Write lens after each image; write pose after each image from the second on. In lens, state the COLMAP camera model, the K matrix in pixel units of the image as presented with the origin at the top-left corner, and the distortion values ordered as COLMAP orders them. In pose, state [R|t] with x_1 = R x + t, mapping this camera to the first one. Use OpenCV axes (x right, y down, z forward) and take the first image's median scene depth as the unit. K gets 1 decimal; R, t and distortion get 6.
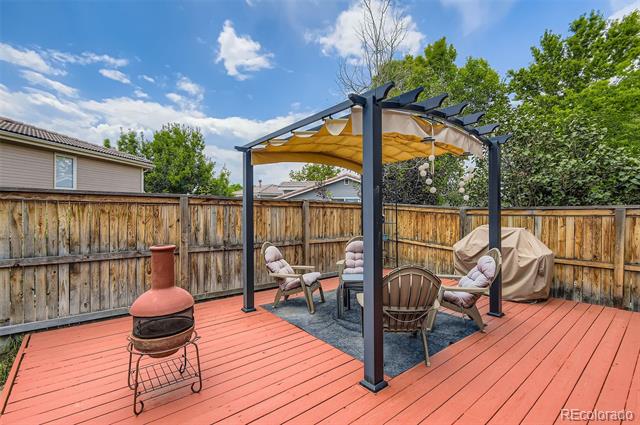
lens RADIAL K [[291.2, 0, 321.7], [0, 291.2, 209.3], [0, 0, 1]] dist [-0.001046, -0.000150]
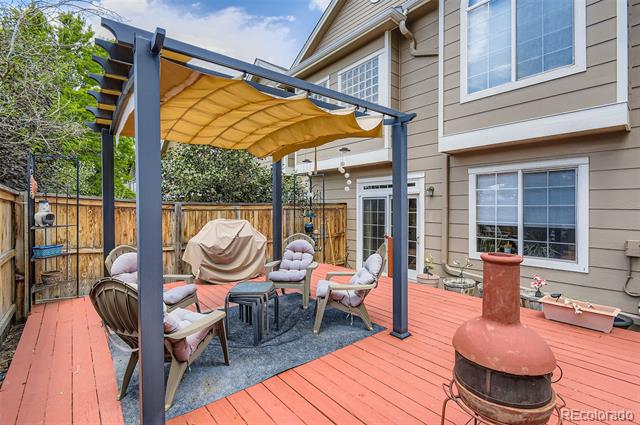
lens RADIAL K [[291.2, 0, 321.7], [0, 291.2, 209.3], [0, 0, 1]] dist [-0.001046, -0.000150]
pose [[-0.016561, -0.005187, 0.999849, -0.549934], [0.000400, 0.999986, 0.005195, 0.012760], [-0.999863, 0.000486, -0.016559, 0.663385]]
